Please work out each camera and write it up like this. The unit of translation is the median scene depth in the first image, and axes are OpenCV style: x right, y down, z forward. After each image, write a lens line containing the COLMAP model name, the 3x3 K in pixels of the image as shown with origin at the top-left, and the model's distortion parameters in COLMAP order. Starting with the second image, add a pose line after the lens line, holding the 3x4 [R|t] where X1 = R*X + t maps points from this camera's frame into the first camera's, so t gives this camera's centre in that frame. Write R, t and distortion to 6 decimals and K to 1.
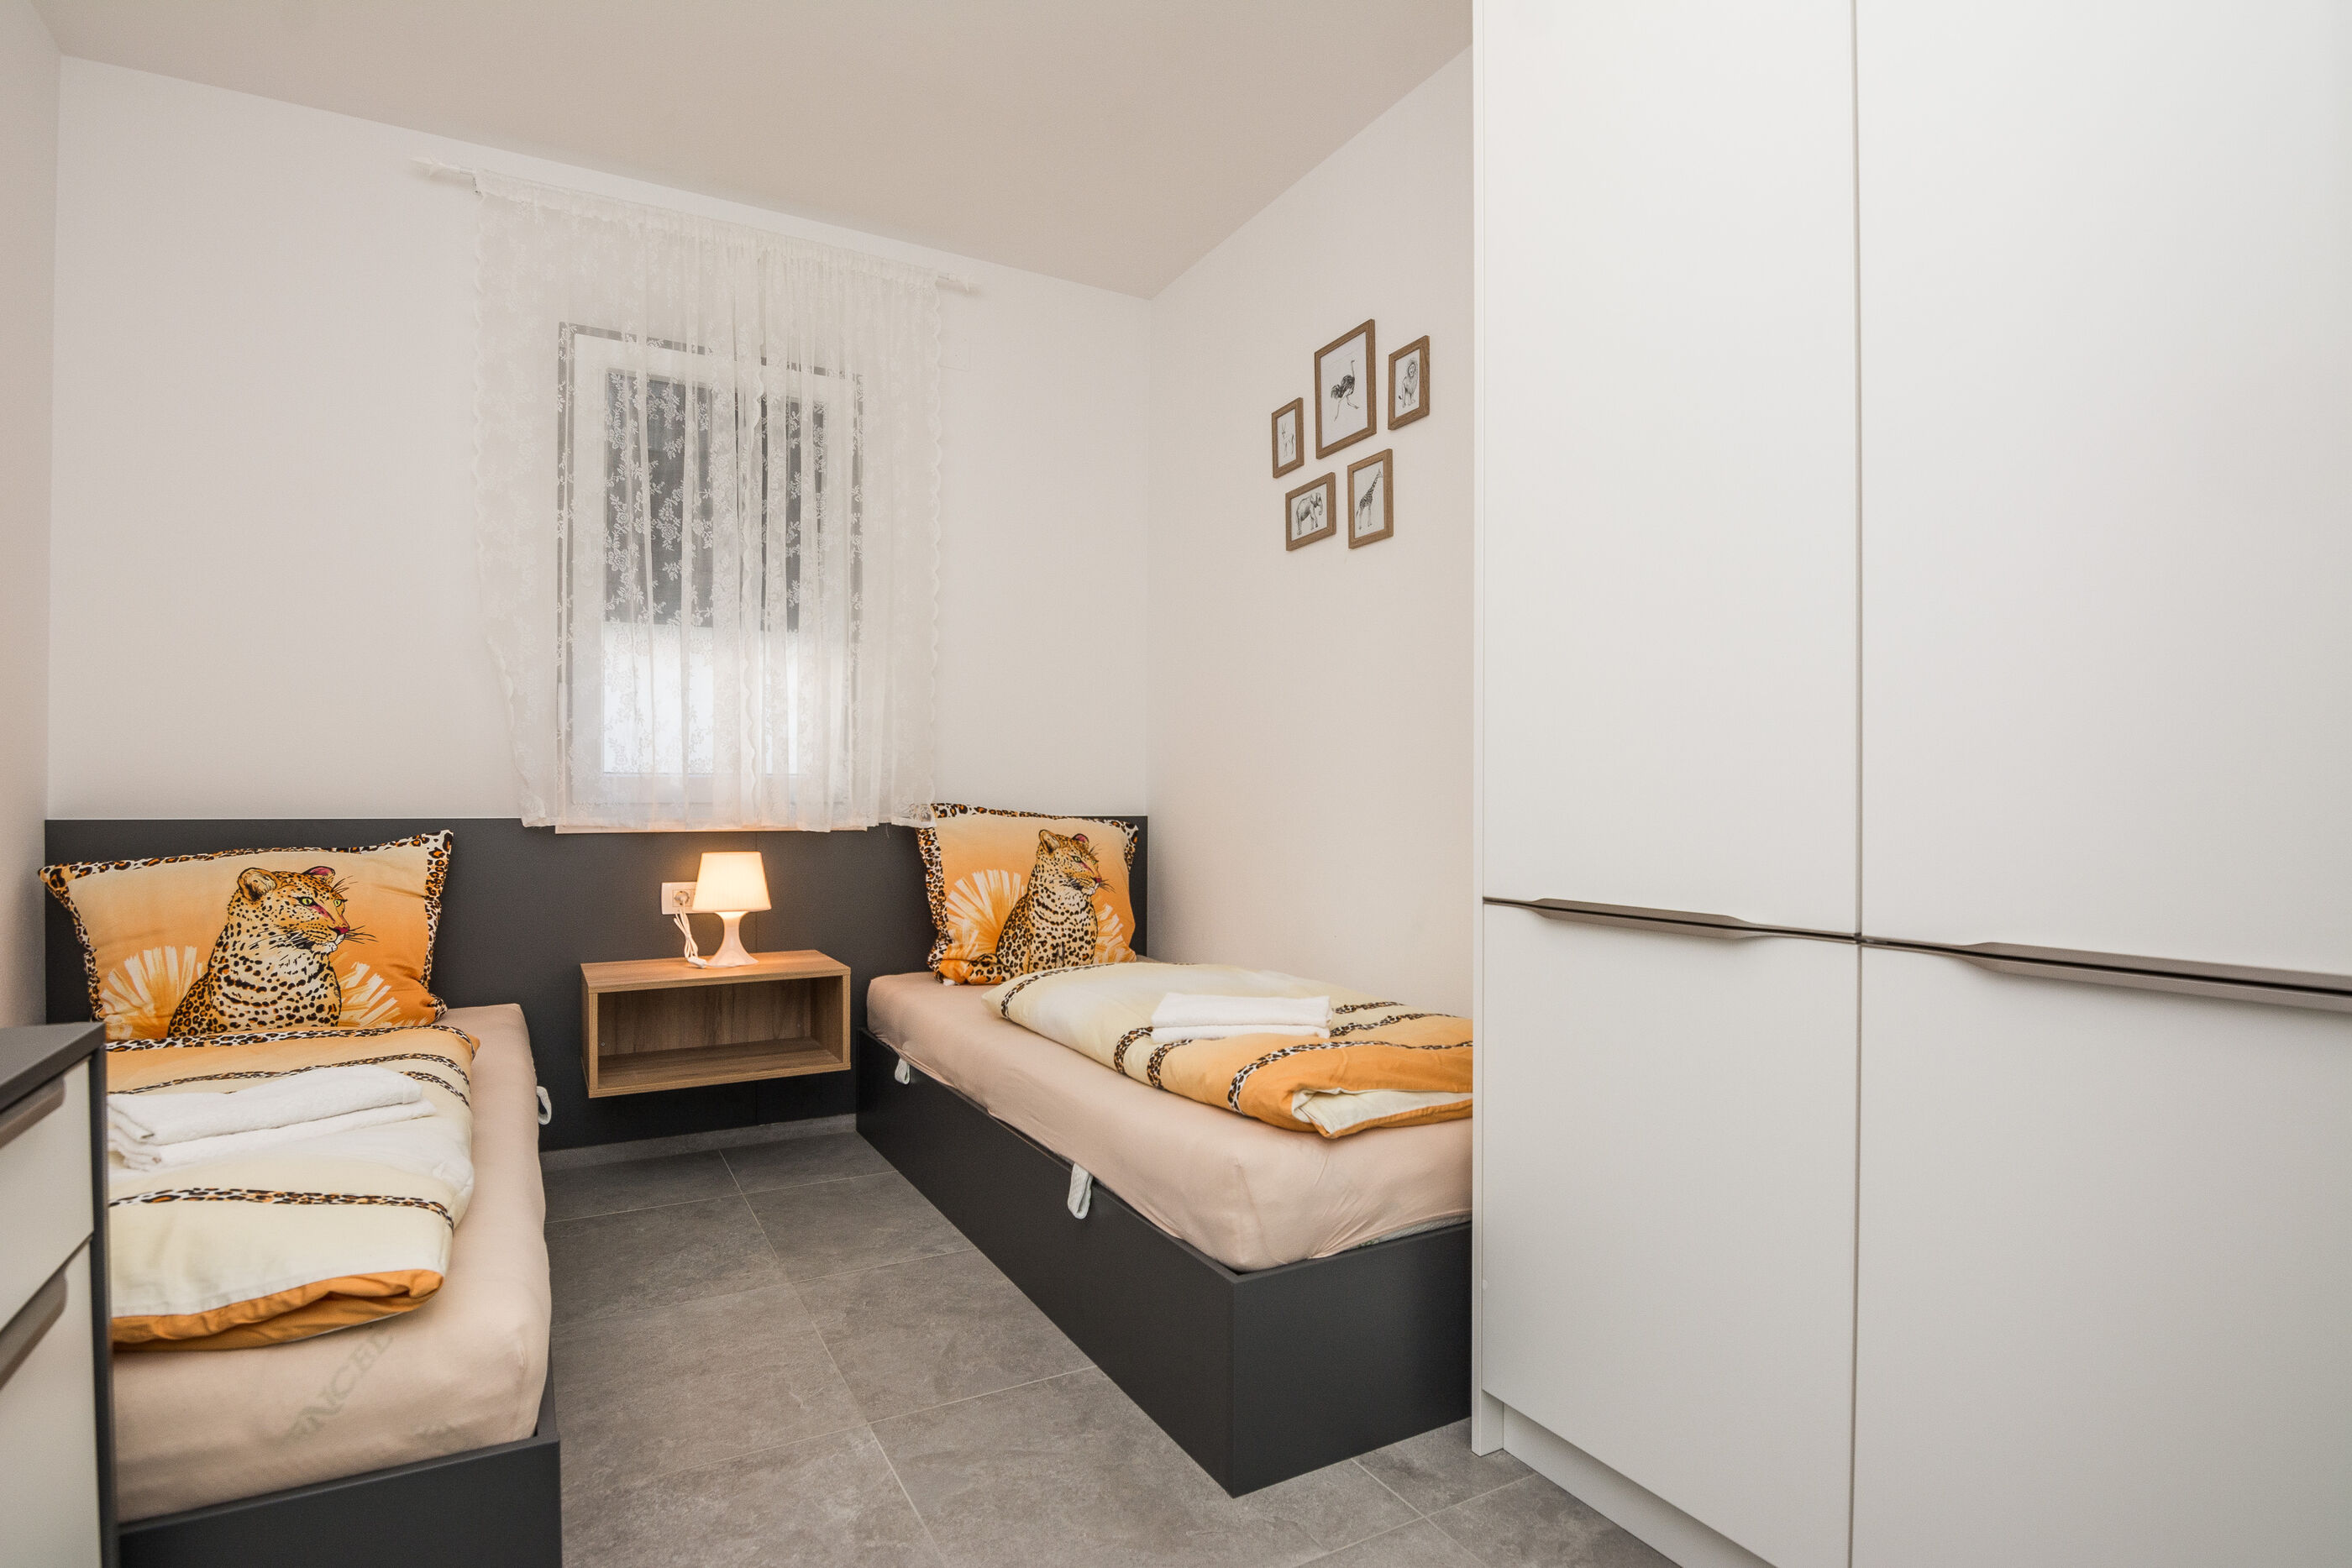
lens RADIAL K [[1169.4, 0, 1151.9], [0, 1169.4, 794.7], [0, 0, 1]] dist [-0.002142, -0.016201]
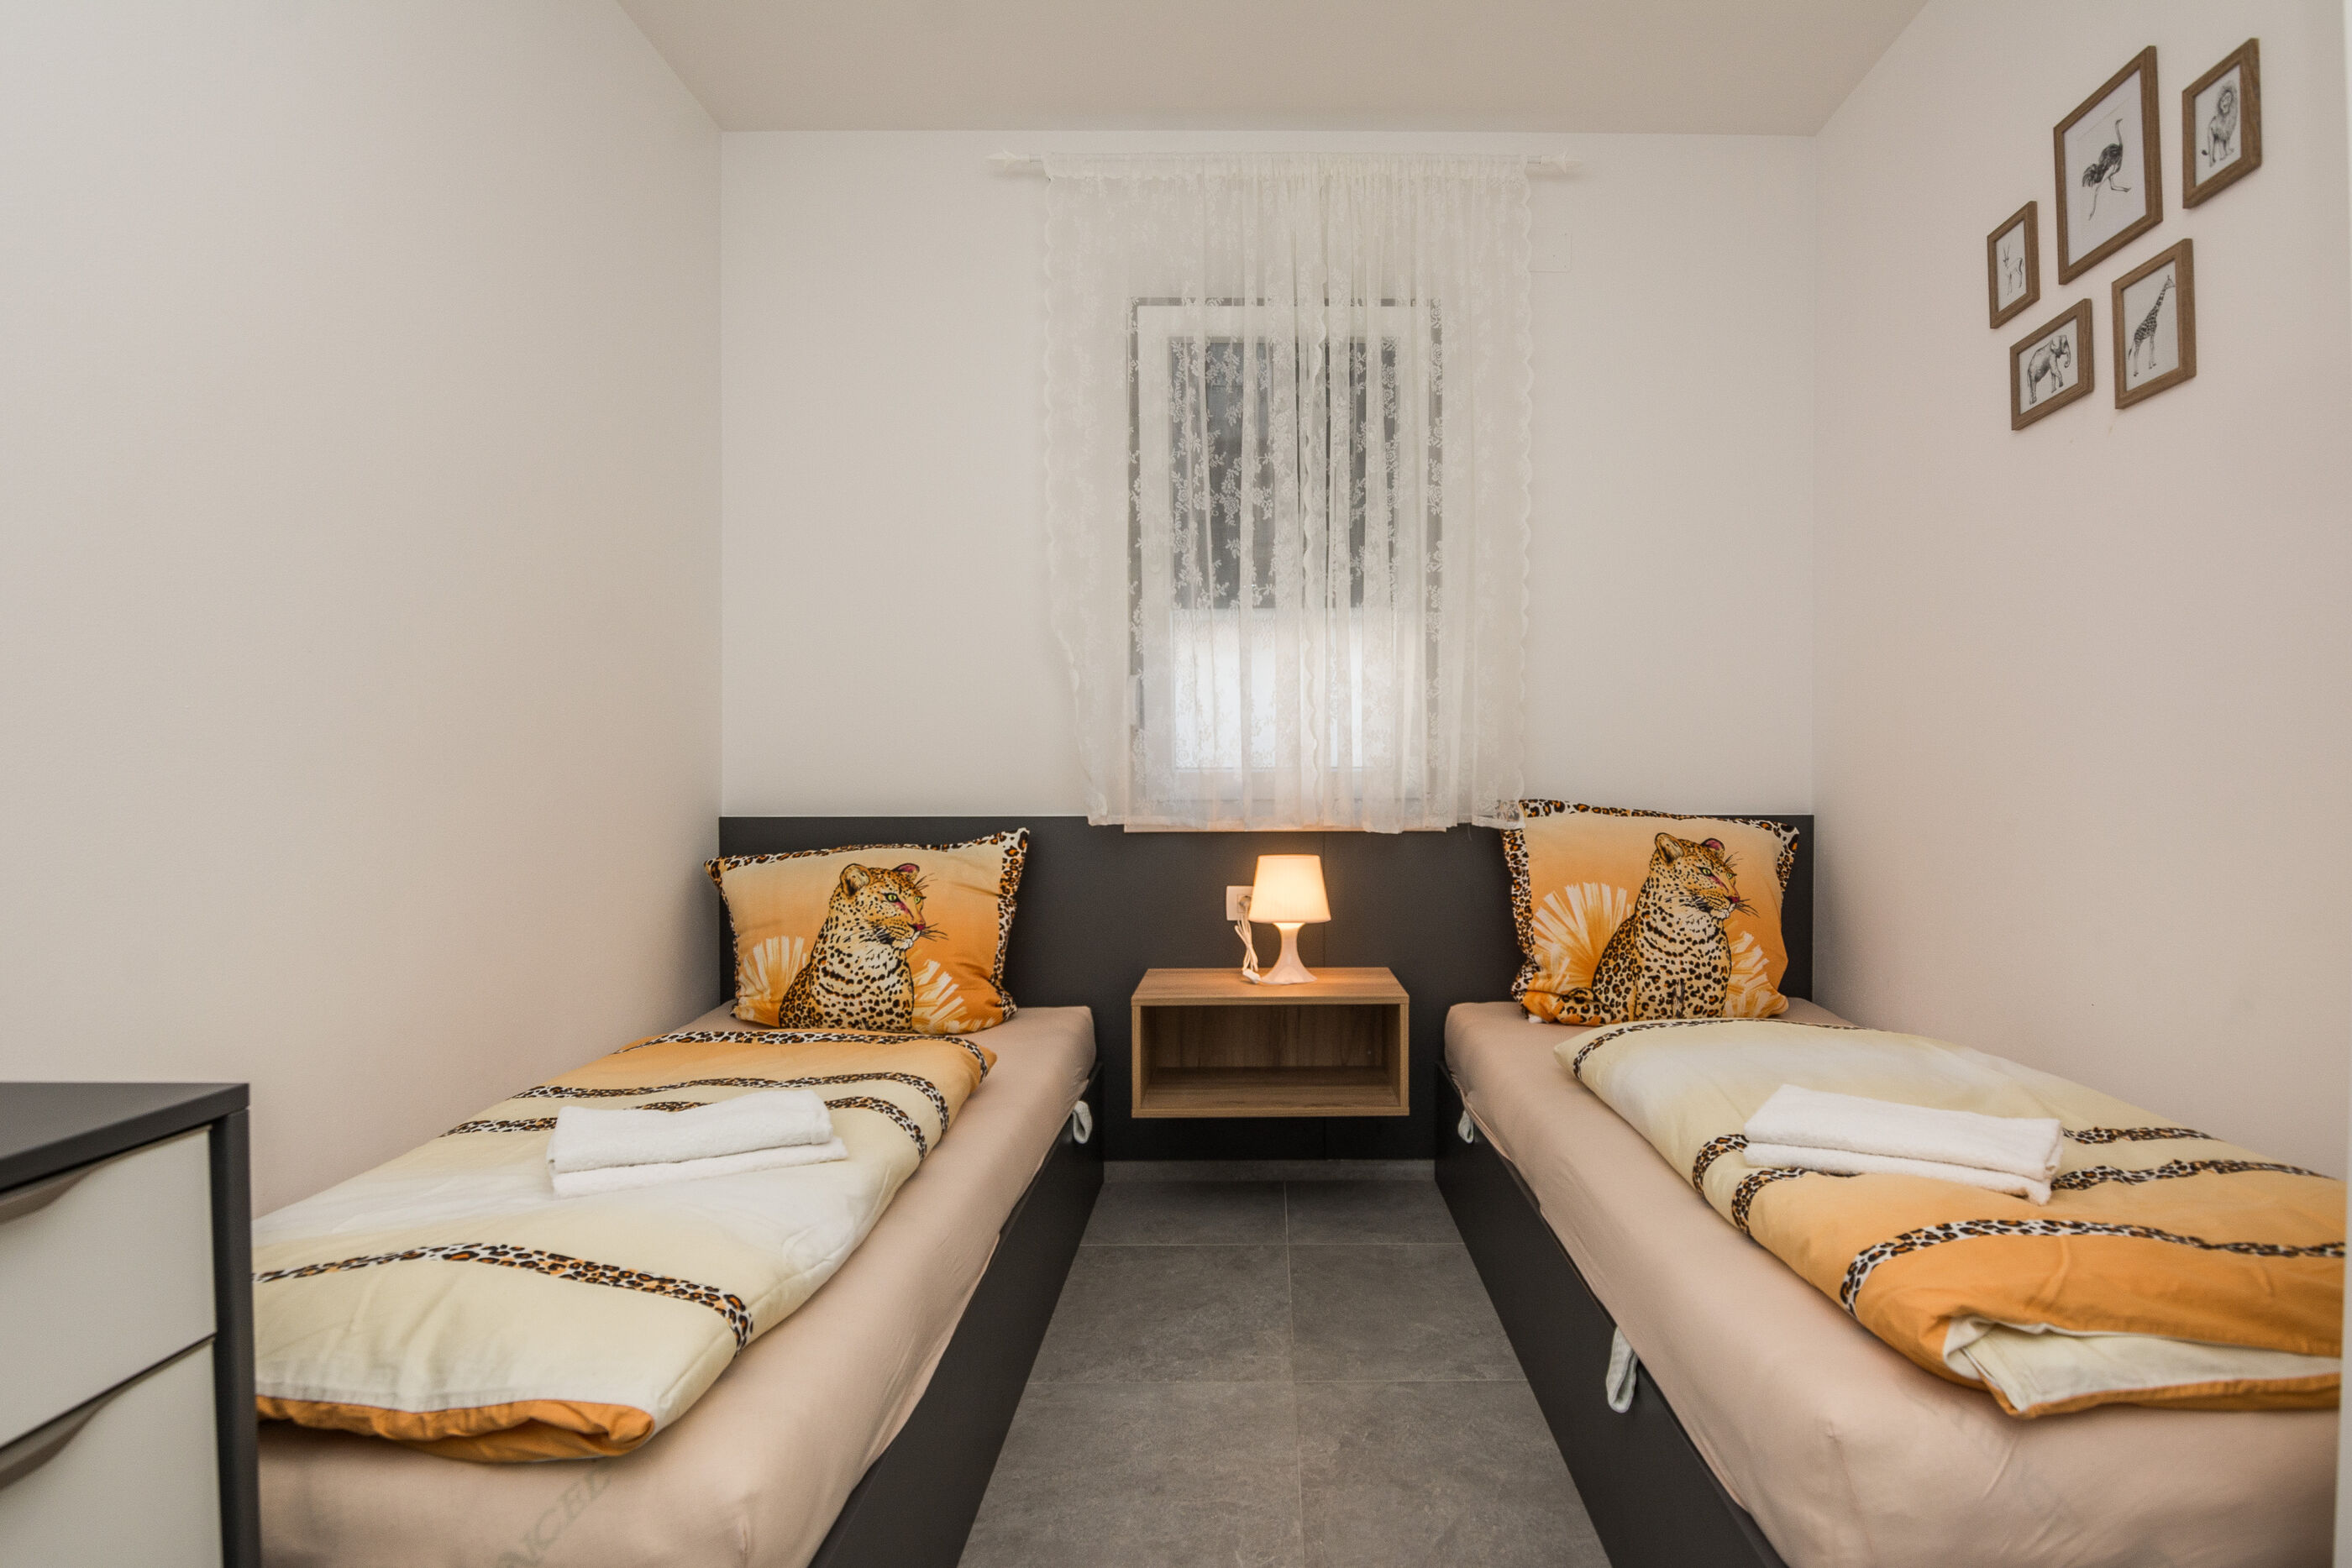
lens RADIAL K [[1186.7, 0, 1283.9], [0, 1186.7, 797.9], [0, 0, 1]] dist [-0.001488, -0.018254]
pose [[0.888158, -0.000496, -0.459538, 0.061191], [0.006913, 0.999901, 0.012281, -0.006776], [0.459486, -0.014085, 0.888073, 0.213827]]
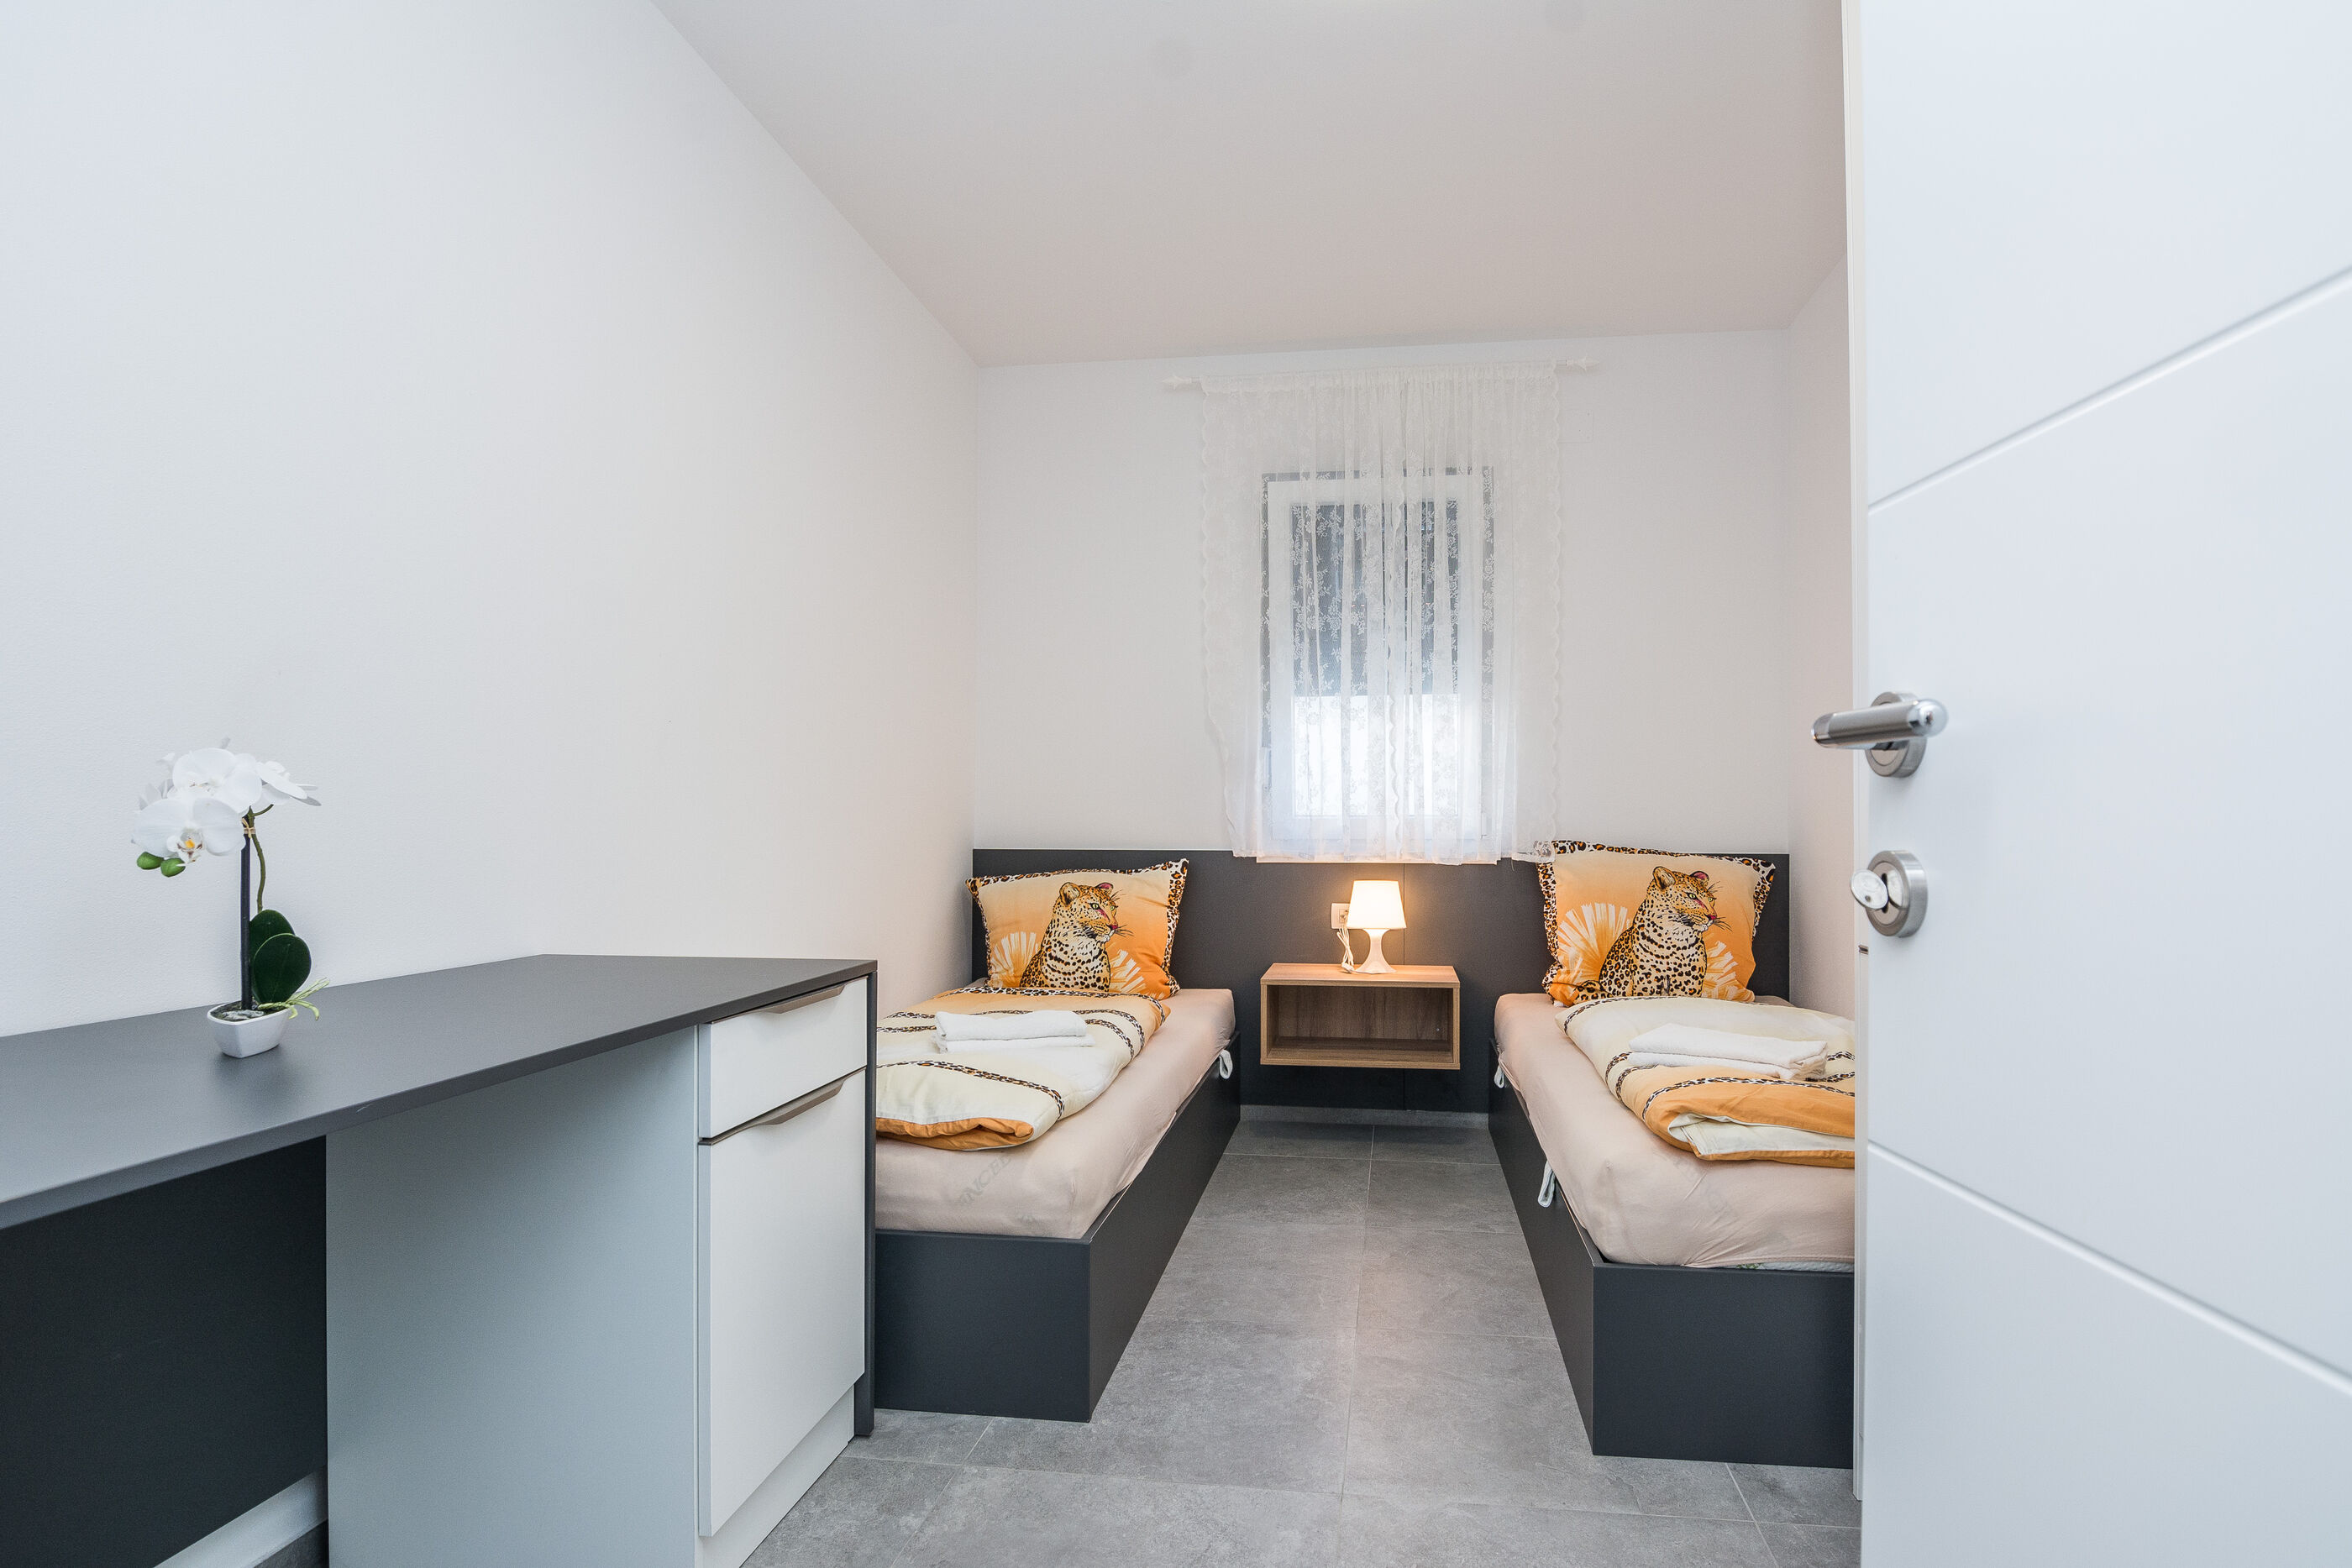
lens RADIAL K [[1178.0, 0, 1222.4], [0, 1178.0, 784.2], [0, 0, 1]] dist [-0.012100, -0.001191]
pose [[0.800241, -0.021328, -0.599299, 0.282843], [0.002512, 0.999478, -0.032216, -0.013525], [0.599674, 0.024275, 0.799876, -0.095256]]
